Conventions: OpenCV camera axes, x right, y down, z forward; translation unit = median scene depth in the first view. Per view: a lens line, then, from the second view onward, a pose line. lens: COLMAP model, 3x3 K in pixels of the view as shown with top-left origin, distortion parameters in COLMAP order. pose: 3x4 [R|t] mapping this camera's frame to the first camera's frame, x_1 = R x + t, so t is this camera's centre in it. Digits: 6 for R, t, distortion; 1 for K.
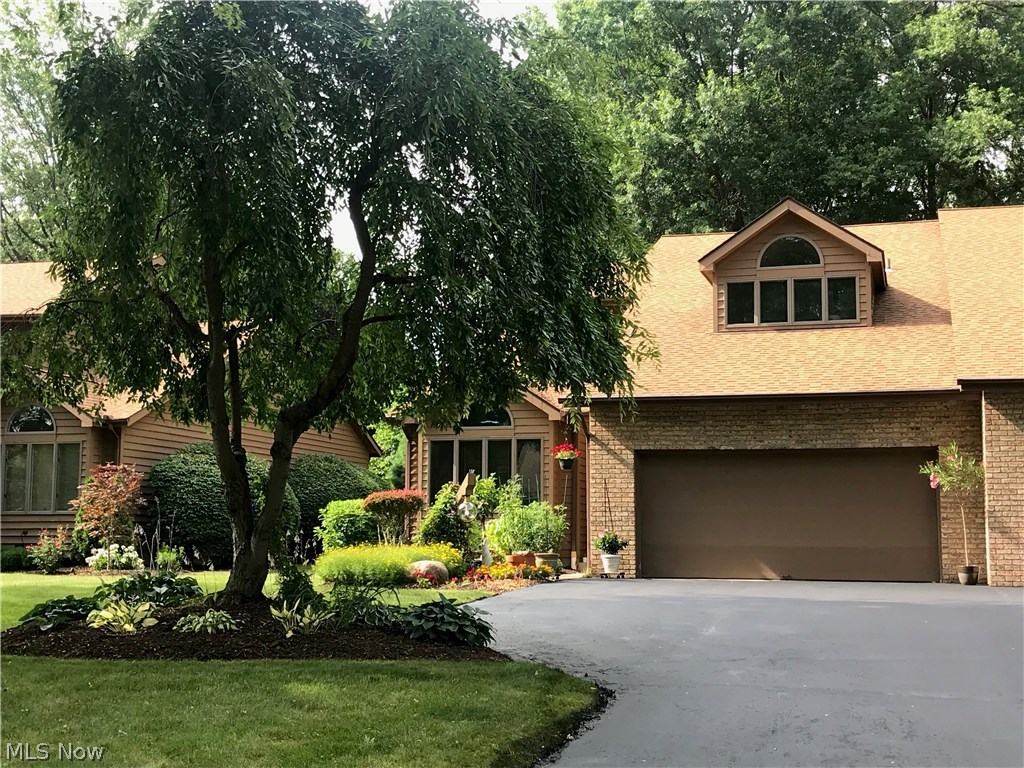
lens RADIAL K [[1576.5, 0, 512.0], [0, 1576.5, 384.1], [0, 0, 1]] dist [0.000040, 0.000000]
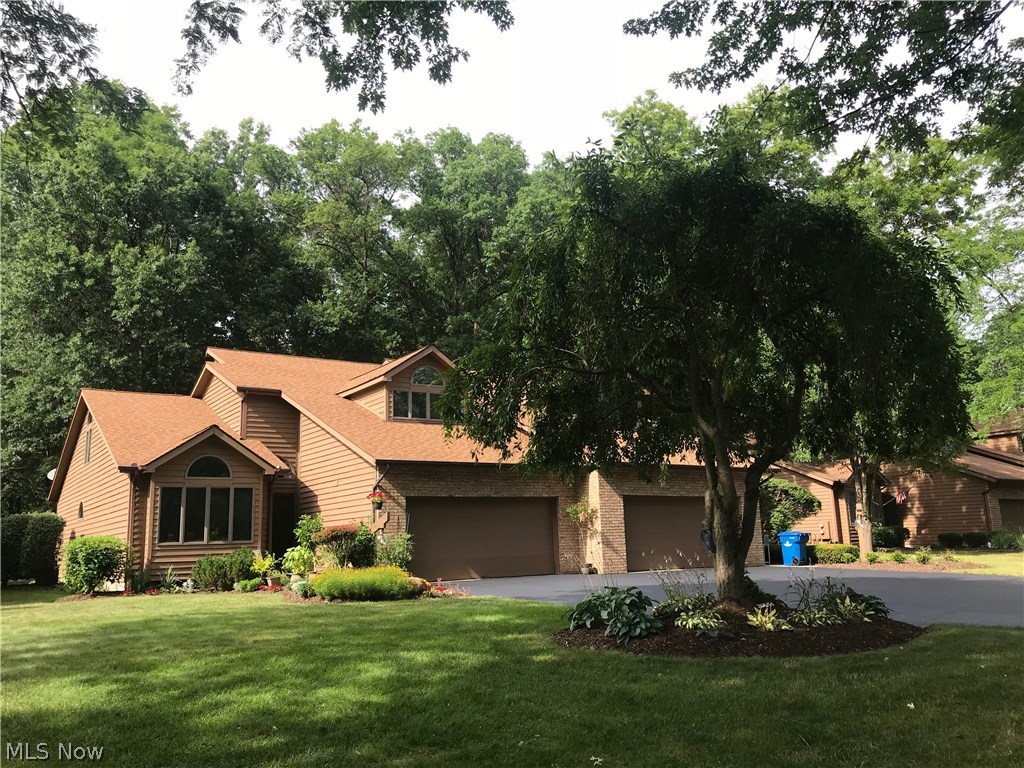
lens RADIAL K [[837.1, 0, 512.3], [0, 837.1, 382.0], [0, 0, 1]] dist [0.007044, 0.000299]
pose [[0.623924, 0.117508, 0.772600, -0.483562], [-0.041667, 0.992226, -0.117264, 0.022941], [-0.780373, 0.040972, 0.623971, 0.420422]]
